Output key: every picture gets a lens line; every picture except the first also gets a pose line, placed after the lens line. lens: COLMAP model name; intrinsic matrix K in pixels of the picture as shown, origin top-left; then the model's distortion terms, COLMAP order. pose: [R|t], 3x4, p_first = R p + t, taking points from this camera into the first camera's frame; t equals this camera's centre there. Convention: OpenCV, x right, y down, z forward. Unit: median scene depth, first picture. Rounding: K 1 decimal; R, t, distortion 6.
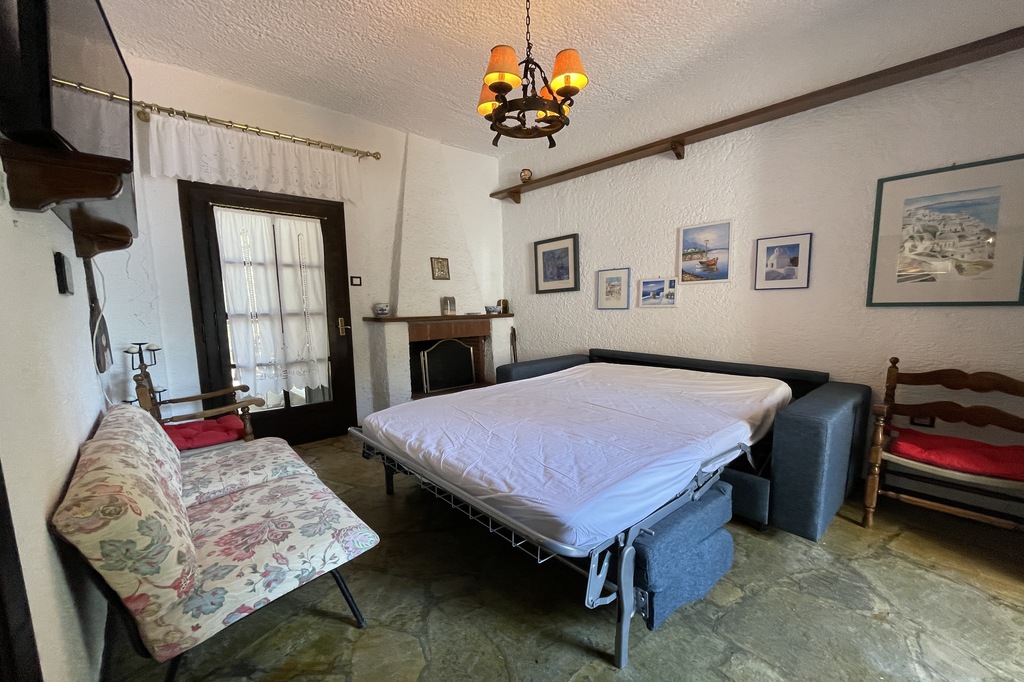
lens RADIAL K [[410.9, 0, 514.9], [0, 410.9, 354.3], [0, 0, 1]] dist [-0.000894, -0.000089]
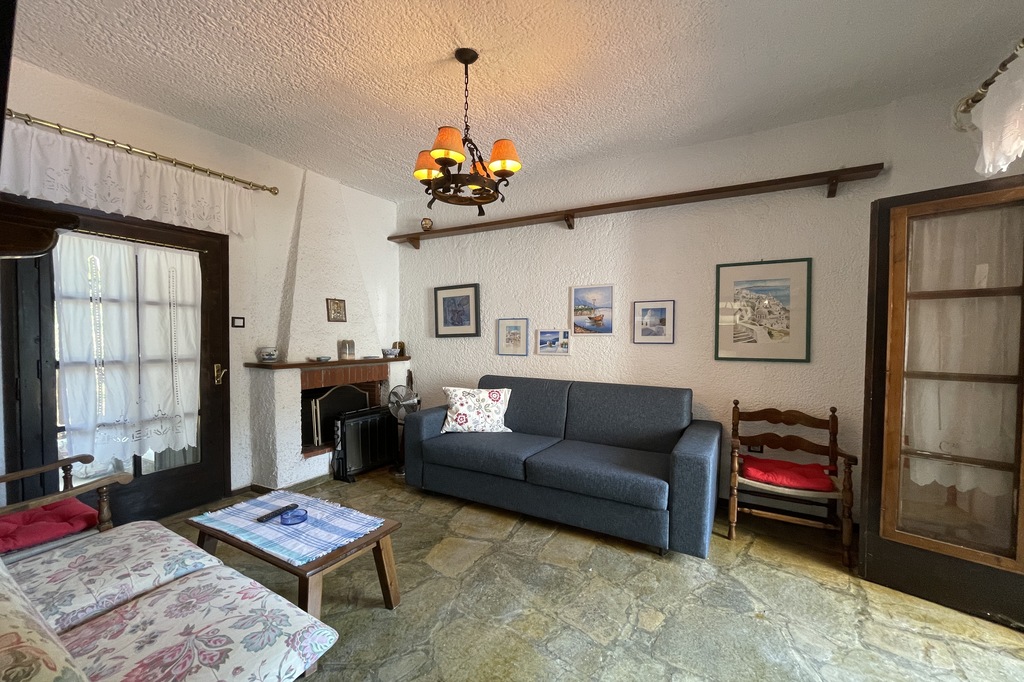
lens RADIAL K [[406.7, 0, 513.2], [0, 406.7, 347.9], [0, 0, 1]] dist [-0.002205, 0.000093]
pose [[0.949360, 0.012993, 0.313921, -0.145280], [0.016717, 0.995640, -0.091766, -0.047943], [-0.313745, 0.092367, 0.945004, -0.010734]]
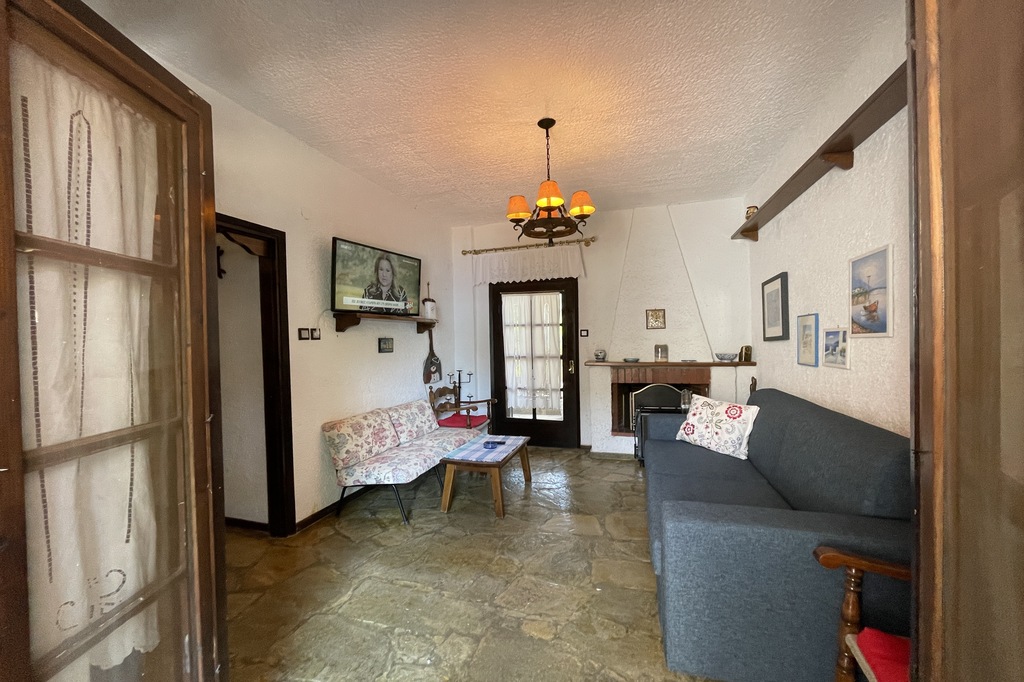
lens RADIAL K [[430.7, 0, 525.2], [0, 430.7, 345.4], [0, 0, 1]] dist [0.018649, 0.000016]
pose [[0.526403, 0.017158, -0.850062, 1.007458], [-0.095451, 0.994669, -0.039032, -0.098785], [0.844860, 0.101686, 0.525235, 0.174148]]
